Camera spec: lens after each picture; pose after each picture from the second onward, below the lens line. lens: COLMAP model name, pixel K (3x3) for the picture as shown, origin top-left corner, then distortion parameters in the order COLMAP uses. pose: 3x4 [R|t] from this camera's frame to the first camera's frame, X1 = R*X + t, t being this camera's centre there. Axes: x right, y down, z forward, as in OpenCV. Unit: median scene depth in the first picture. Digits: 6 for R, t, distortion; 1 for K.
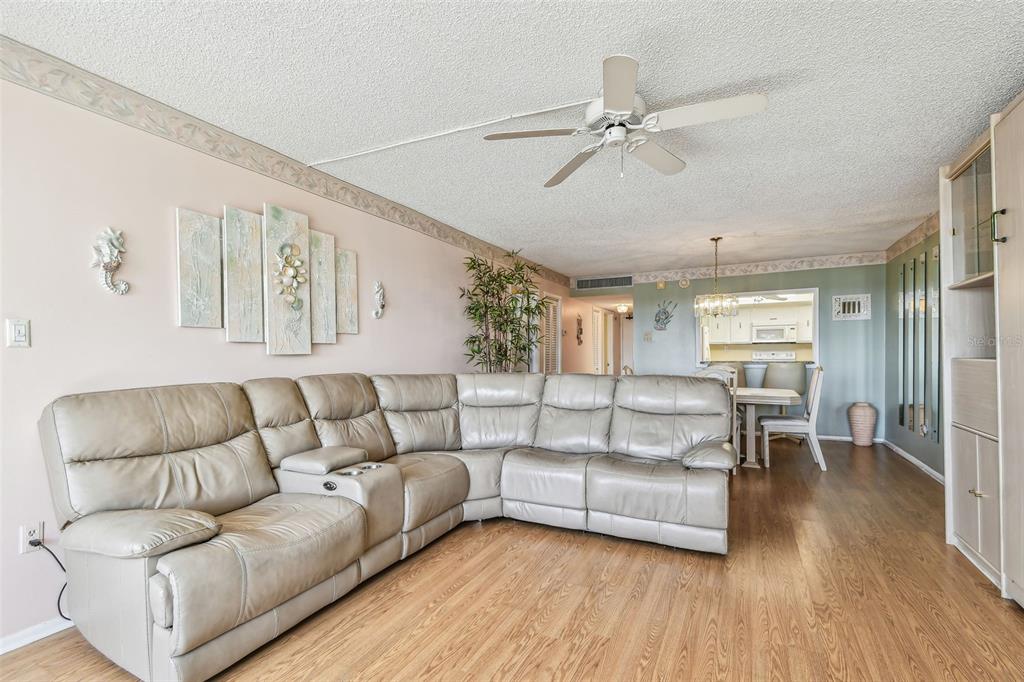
lens RADIAL K [[464.6, 0, 512.4], [0, 464.6, 350.7], [0, 0, 1]] dist [0.040846, -0.022114]
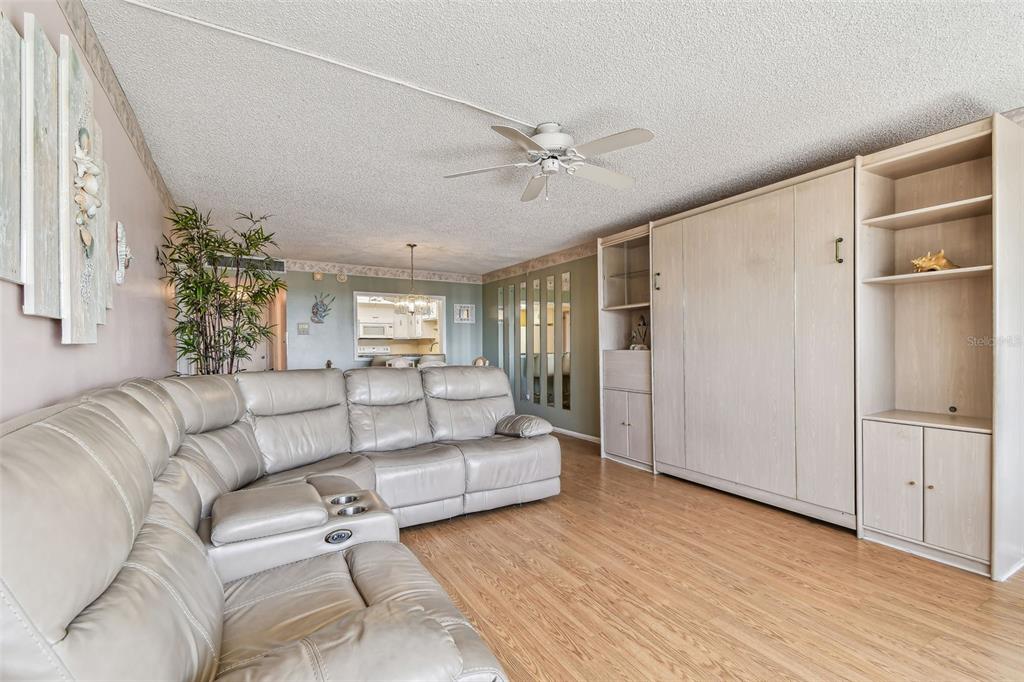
lens RADIAL K [[464.6, 0, 512.4], [0, 464.6, 350.7], [0, 0, 1]] dist [0.040846, -0.022114]
pose [[0.547221, -0.000332, 0.836988, -0.407774], [-0.008074, 0.999951, 0.005675, 0.006110], [-0.836949, -0.009863, 0.547192, 0.207809]]
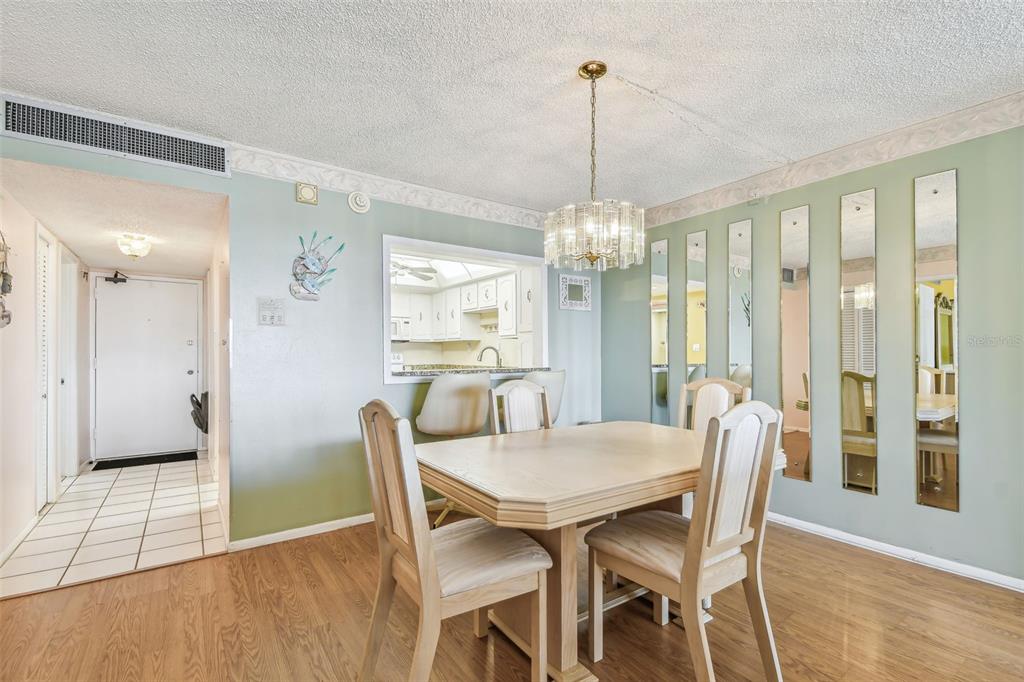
lens RADIAL K [[464.6, 0, 512.4], [0, 464.6, 350.7], [0, 0, 1]] dist [0.040846, -0.022114]
pose [[0.476994, 0.010808, 0.878840, 0.056000], [-0.007262, 0.999939, -0.008356, 0.005952], [-0.878876, -0.002396, 0.477044, 0.965325]]
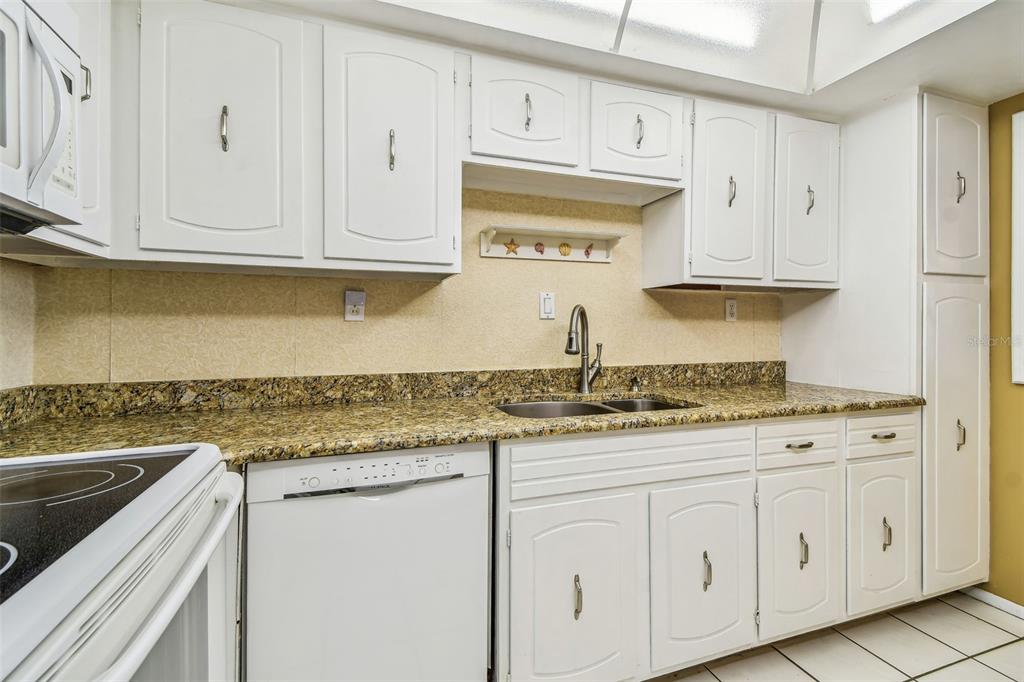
lens RADIAL K [[454.1, 0, 513.3], [0, 454.1, 327.2], [0, 0, 1]] dist [0.023475, -0.000012]
pose [[-0.716508, 0.007182, 0.697542, 0.877683], [-0.001696, 0.999926, -0.012037, 0.007494], [-0.697577, -0.009807, -0.716443, 1.895114]]
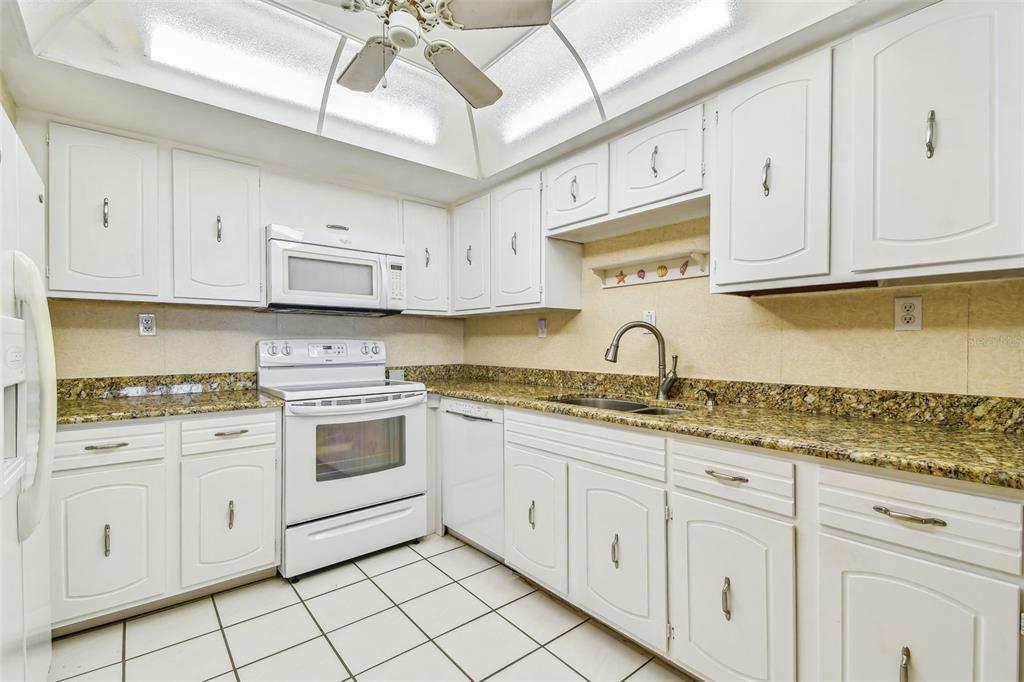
lens RADIAL K [[462.7, 0, 533.0], [0, 462.7, 342.6], [0, 0, 1]] dist [-0.001425, -0.000316]
pose [[0.381985, 0.004301, 0.924158, 0.653258], [-0.007624, 0.999970, -0.001503, 0.006395], [-0.924137, -0.006471, 0.382006, 1.522765]]
